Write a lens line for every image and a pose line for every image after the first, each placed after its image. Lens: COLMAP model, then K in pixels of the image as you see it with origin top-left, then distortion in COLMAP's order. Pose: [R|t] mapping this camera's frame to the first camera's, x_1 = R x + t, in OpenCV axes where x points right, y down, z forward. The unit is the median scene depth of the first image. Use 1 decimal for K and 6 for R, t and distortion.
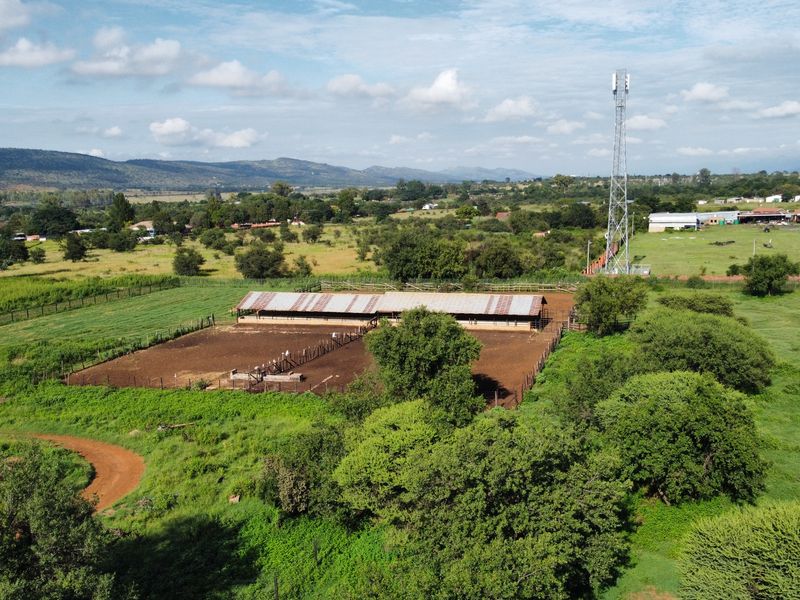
lens RADIAL K [[807.1, 0, 398.0], [0, 807.1, 299.6], [0, 0, 1]] dist [-0.000068, -0.018495]
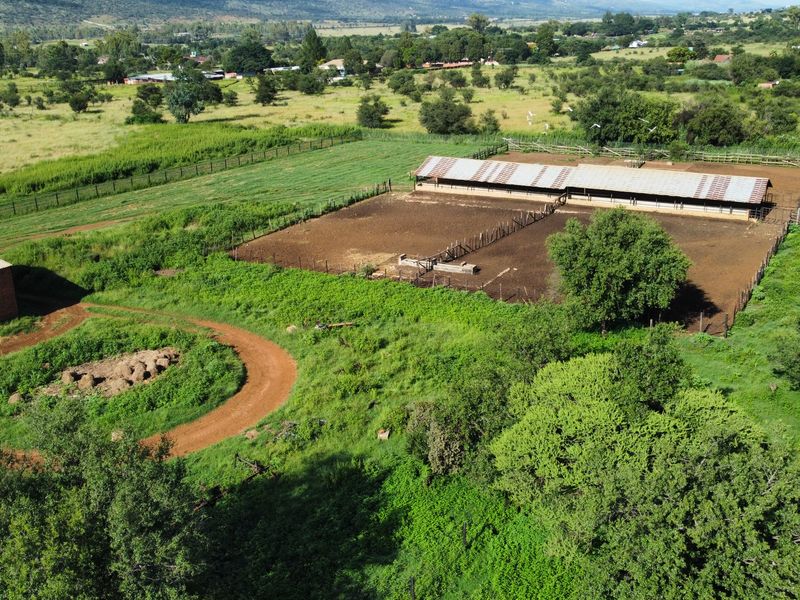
lens RADIAL K [[807.1, 0, 398.0], [0, 807.1, 299.6], [0, 0, 1]] dist [-0.000068, -0.018495]
pose [[0.972160, 0.078503, -0.220776, -0.000877], [-0.033662, 0.979224, 0.199966, -0.036133], [0.231887, -0.186967, 0.954605, 0.083182]]
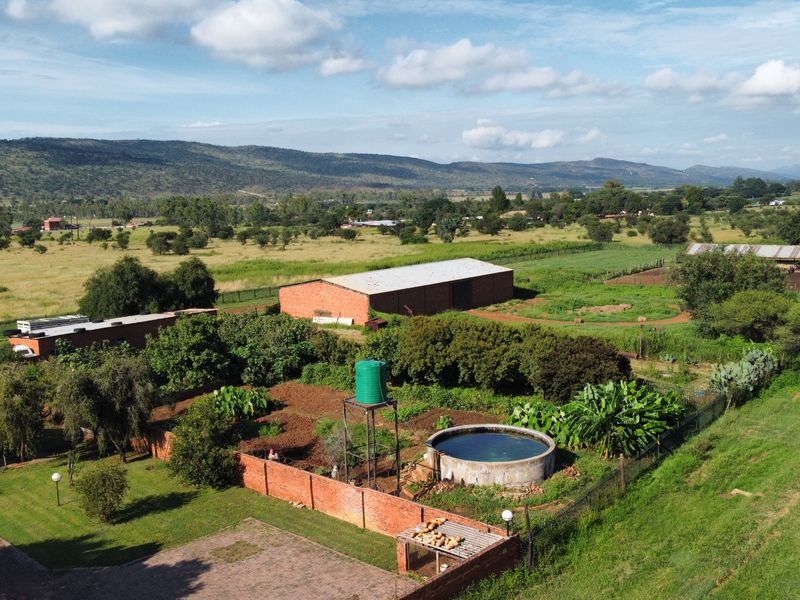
lens RADIAL K [[807.1, 0, 398.0], [0, 807.1, 299.6], [0, 0, 1]] dist [-0.000068, -0.018495]
pose [[0.929456, 0.047008, -0.365927, -0.156971], [-0.047697, 0.998836, 0.007162, 0.108653], [0.365837, 0.010797, 0.930616, -0.479587]]
